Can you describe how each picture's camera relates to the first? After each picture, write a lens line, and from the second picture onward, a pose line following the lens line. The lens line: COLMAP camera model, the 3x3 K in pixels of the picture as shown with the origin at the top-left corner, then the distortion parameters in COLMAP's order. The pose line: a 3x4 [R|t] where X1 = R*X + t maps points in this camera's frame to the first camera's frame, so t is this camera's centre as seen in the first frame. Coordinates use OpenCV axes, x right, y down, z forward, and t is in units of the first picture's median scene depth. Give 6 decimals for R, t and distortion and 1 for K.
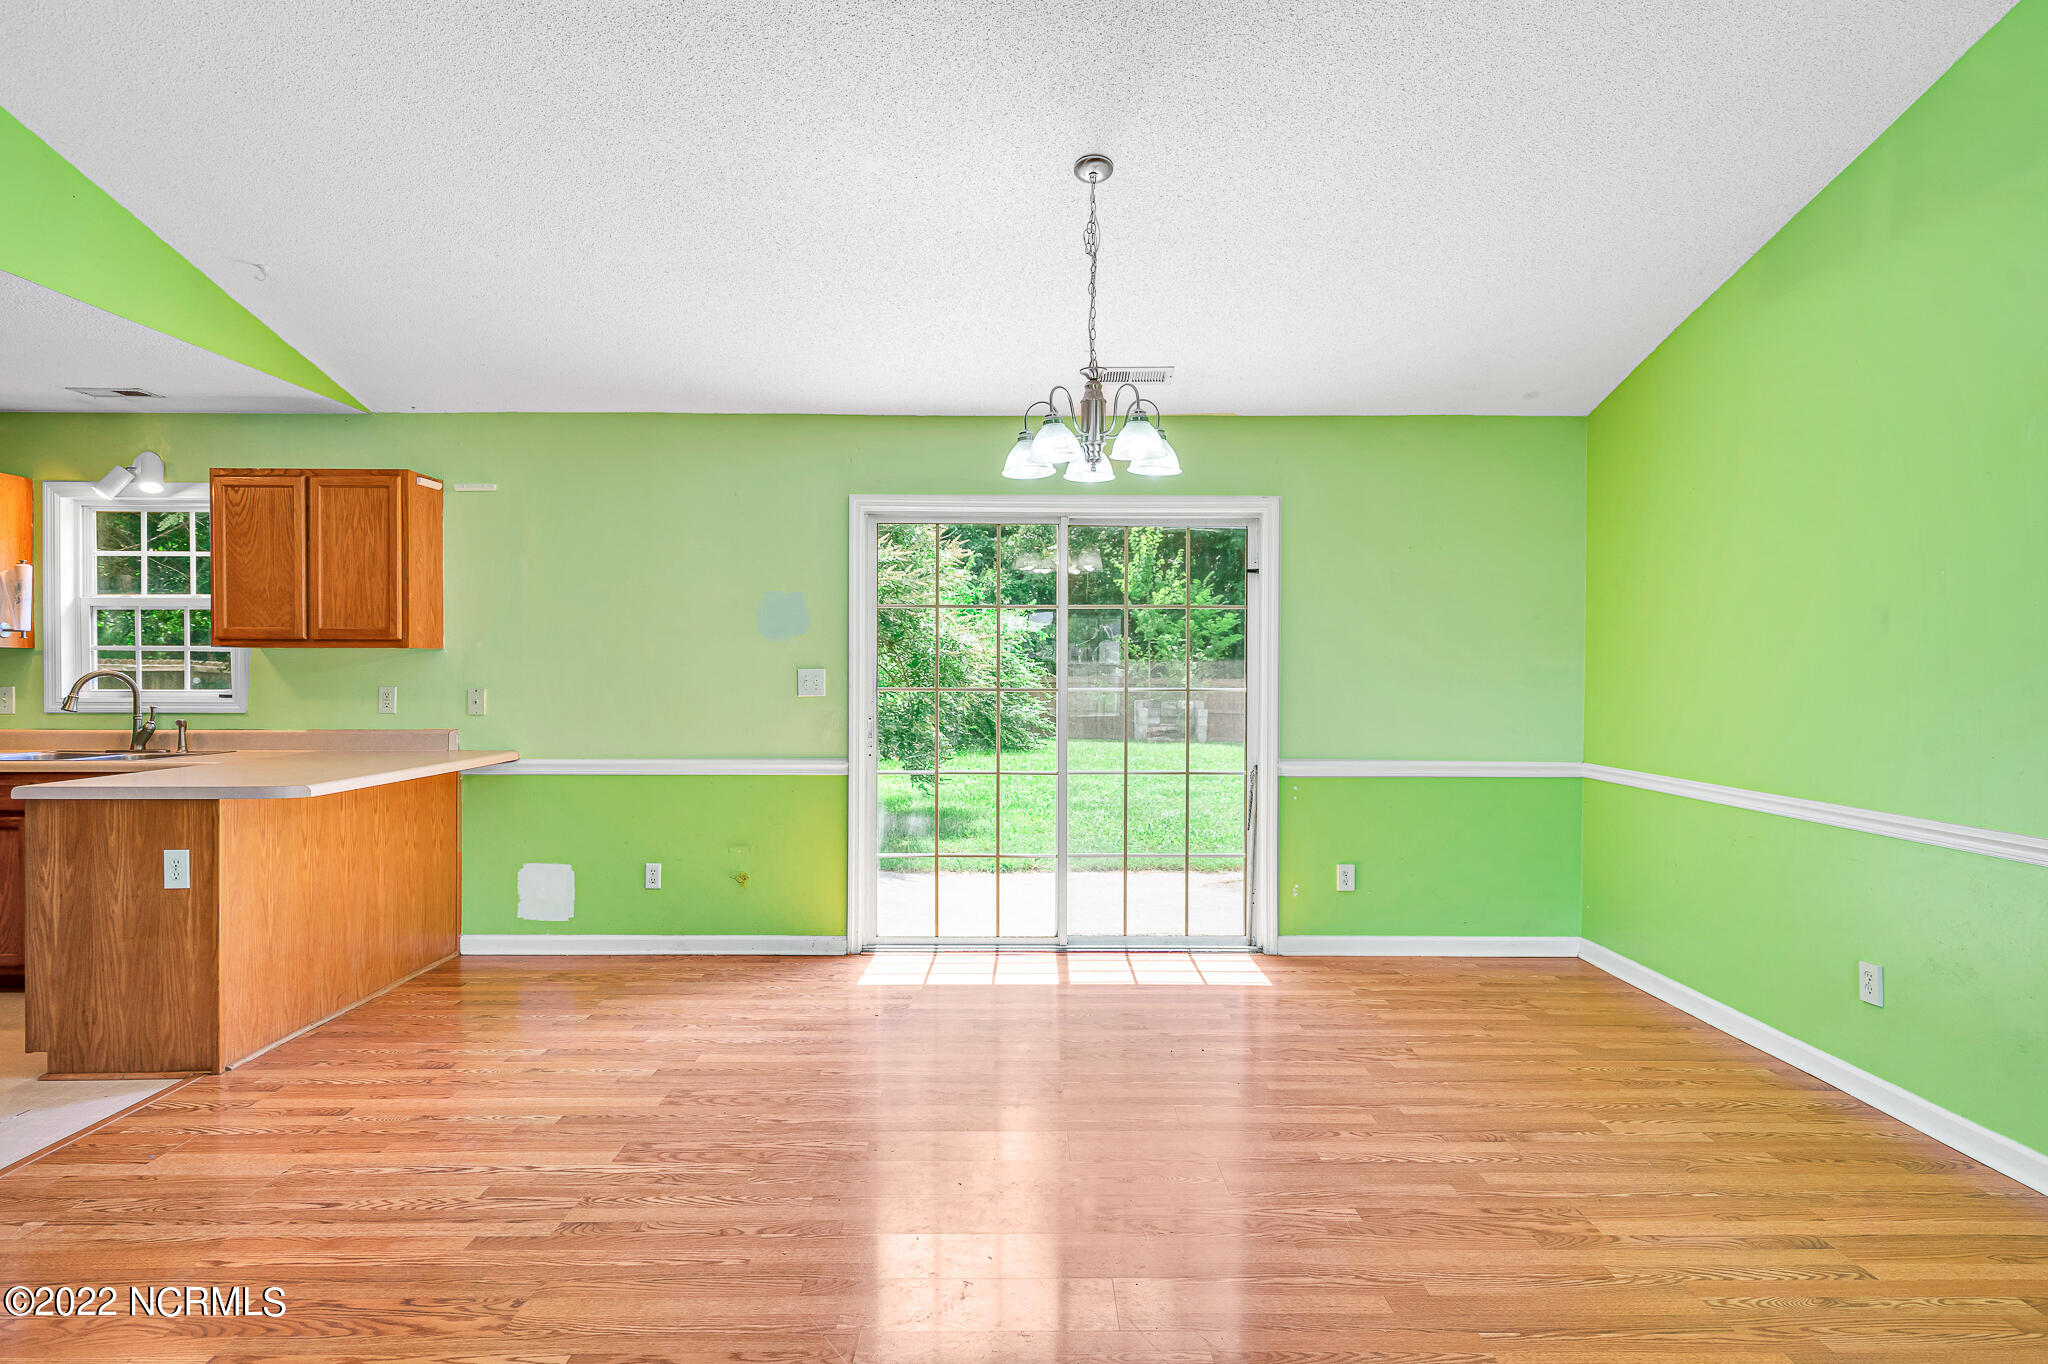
lens RADIAL K [[1129.4, 0, 1024.0], [0, 1129.4, 682.0], [0, 0, 1]] dist [0.005367, 0.001012]
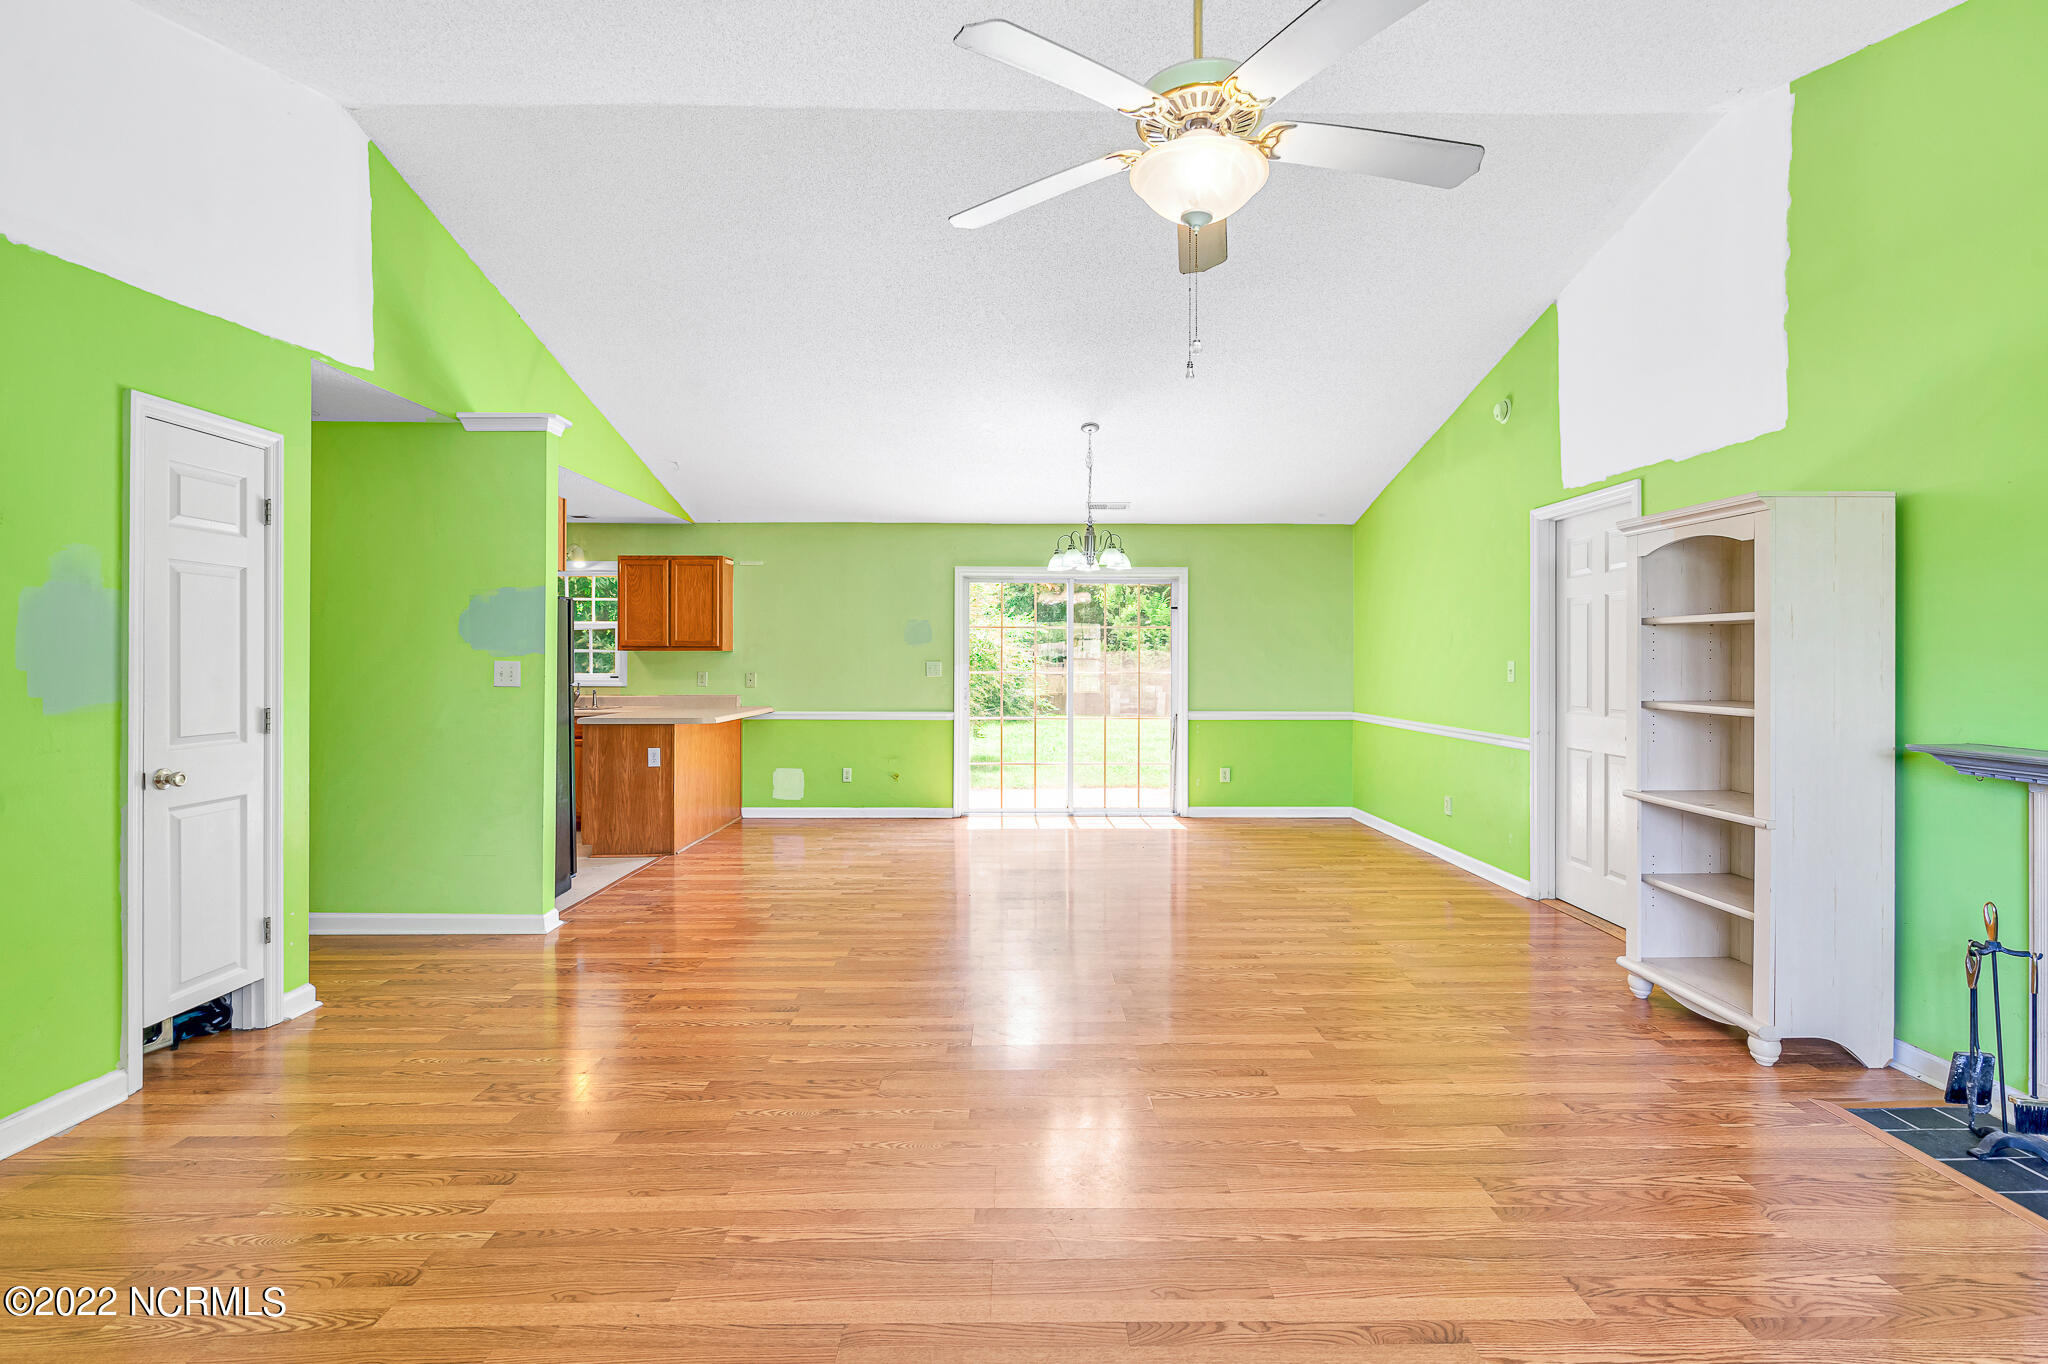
lens RADIAL K [[972.7, 0, 1029.9], [0, 972.7, 662.7], [0, 0, 1]] dist [0.000696, 0.000438]
pose [[0.999882, -0.001035, 0.015358, -0.060546], [0.001206, 0.999938, -0.011095, 0.008065], [-0.015345, 0.011112, 0.999820, -0.620752]]
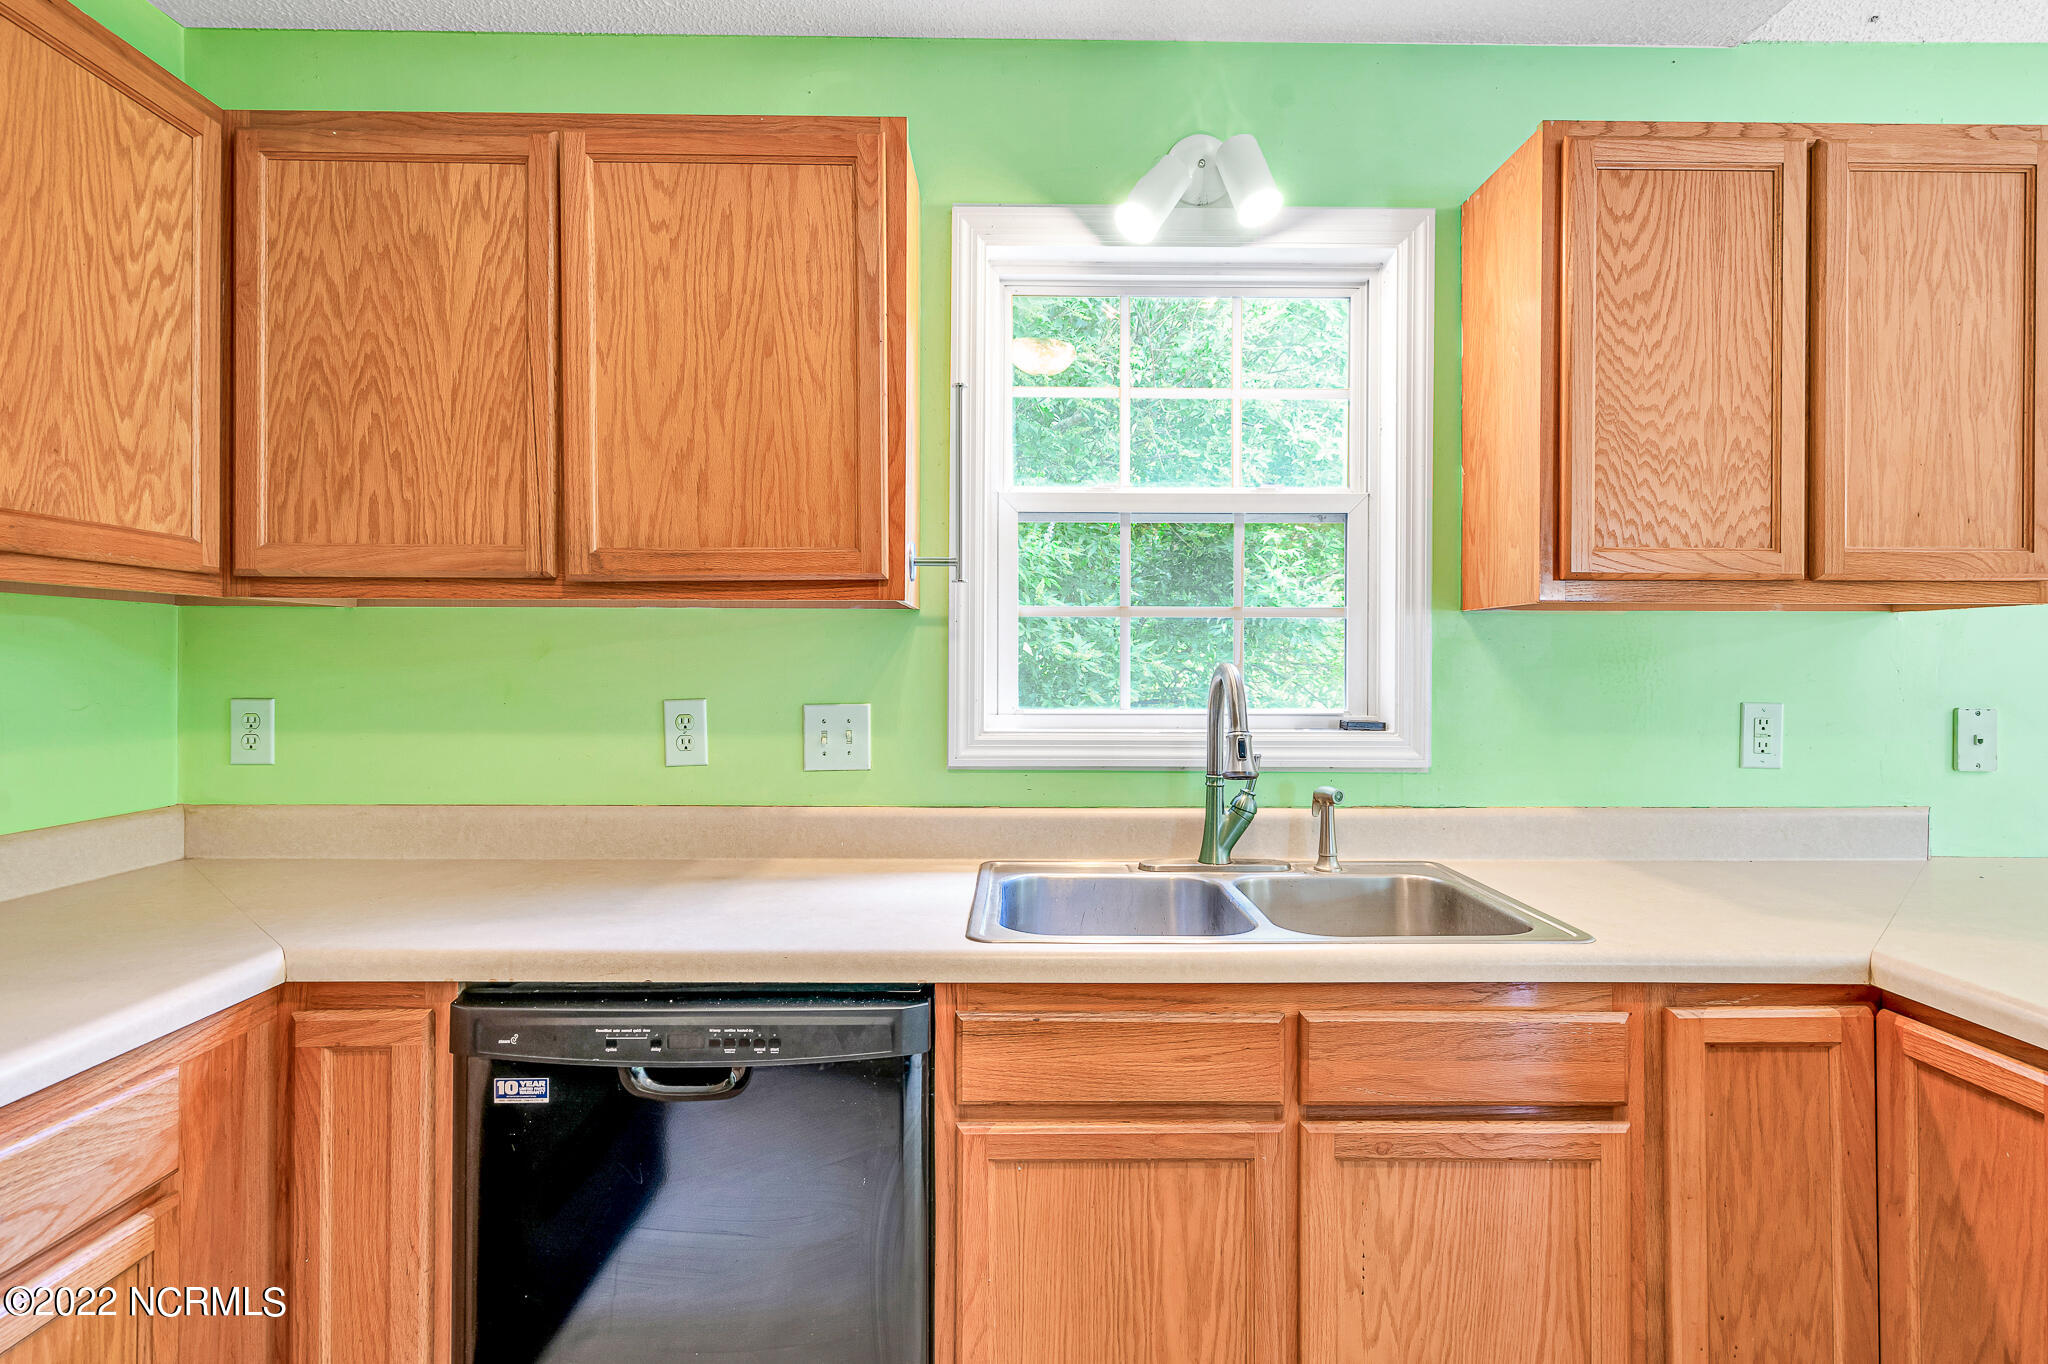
lens RADIAL K [[1036.4, 0, 1022.8], [0, 1036.4, 663.5], [0, 0, 1]] dist [0.000500, 0.000423]
pose [[0.999914, -0.000491, 0.013137, -0.941628], [0.000631, 0.999944, -0.010588, -0.007073], [-0.013131, 0.010595, 0.999858, 0.698059]]
